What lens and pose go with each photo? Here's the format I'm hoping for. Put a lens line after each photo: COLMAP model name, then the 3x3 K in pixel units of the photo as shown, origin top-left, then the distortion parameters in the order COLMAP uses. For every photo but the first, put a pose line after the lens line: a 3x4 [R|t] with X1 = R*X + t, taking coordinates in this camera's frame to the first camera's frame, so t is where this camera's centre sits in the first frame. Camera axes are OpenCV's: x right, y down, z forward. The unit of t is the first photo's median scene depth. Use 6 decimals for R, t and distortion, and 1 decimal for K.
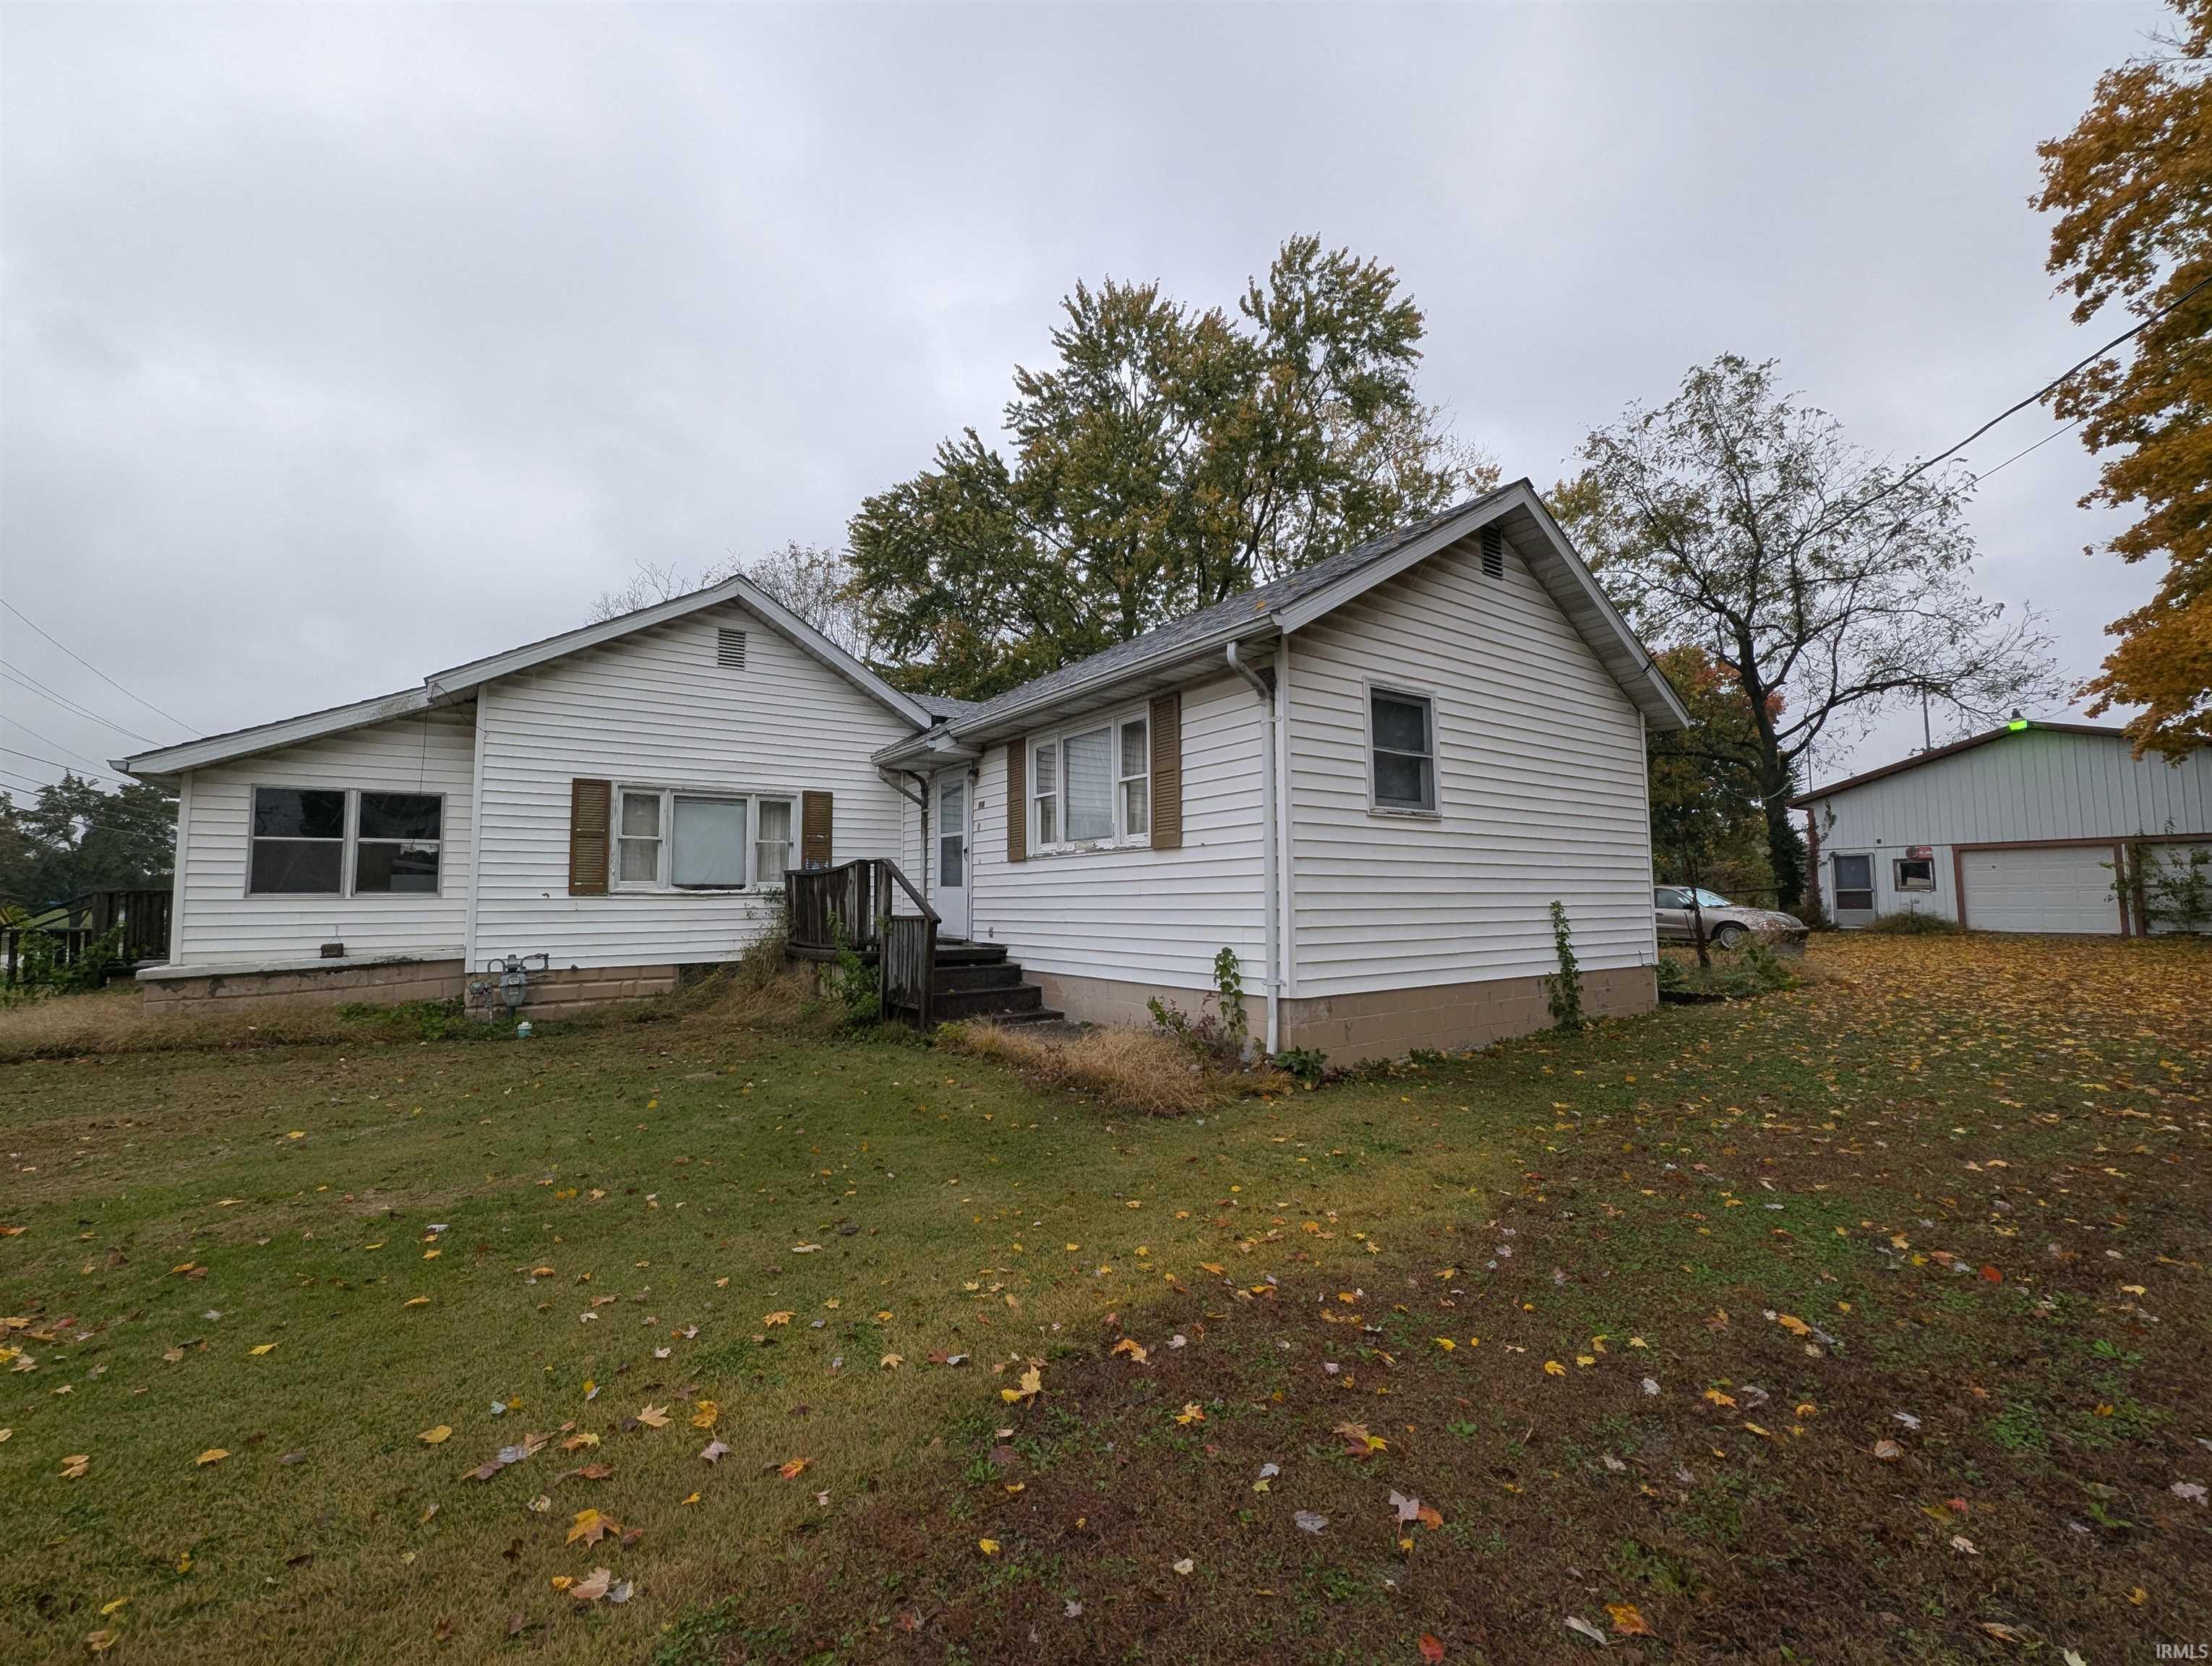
lens RADIAL K [[907.2, 0, 1100.7], [0, 907.2, 835.0], [0, 0, 1]] dist [-0.003471, -0.000164]
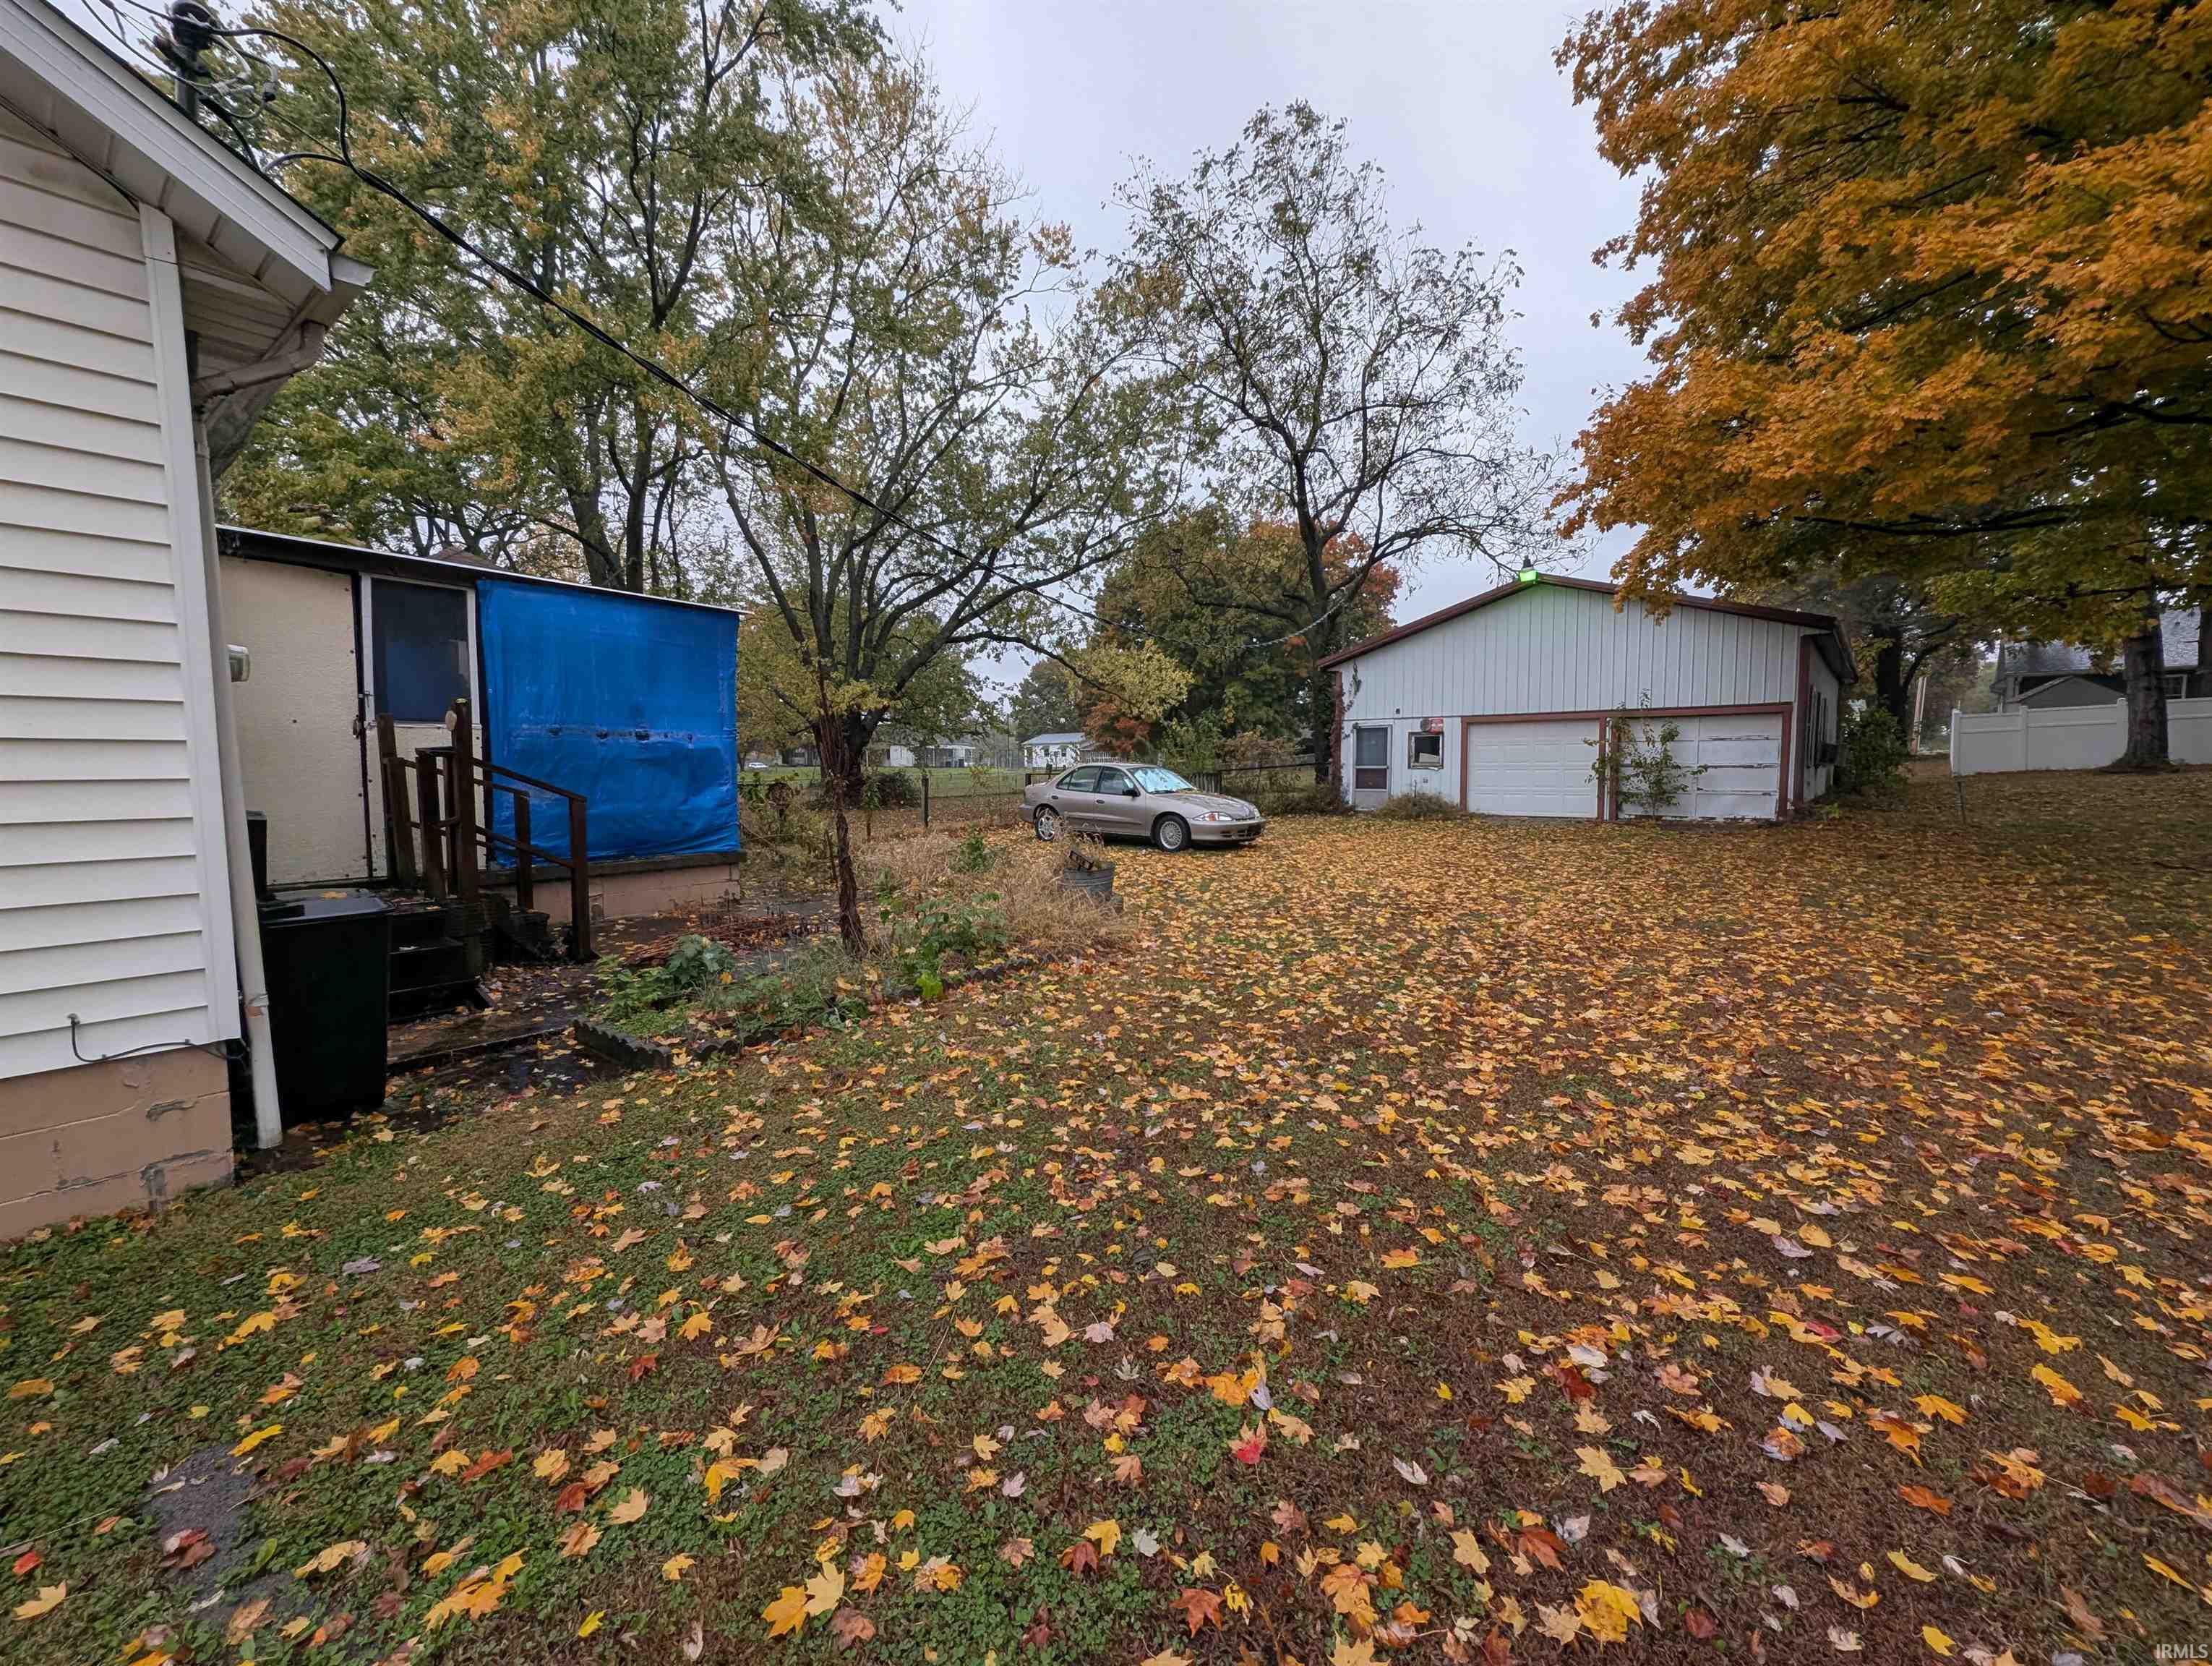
lens RADIAL K [[907.2, 0, 1105.5], [0, 907.2, 835.3], [0, 0, 1]] dist [-0.003471, -0.000164]
pose [[0.952274, -0.020181, 0.304577, 0.398434], [-0.024584, 0.989500, 0.142428, 0.009367], [-0.304254, -0.143118, 0.941779, 0.301443]]
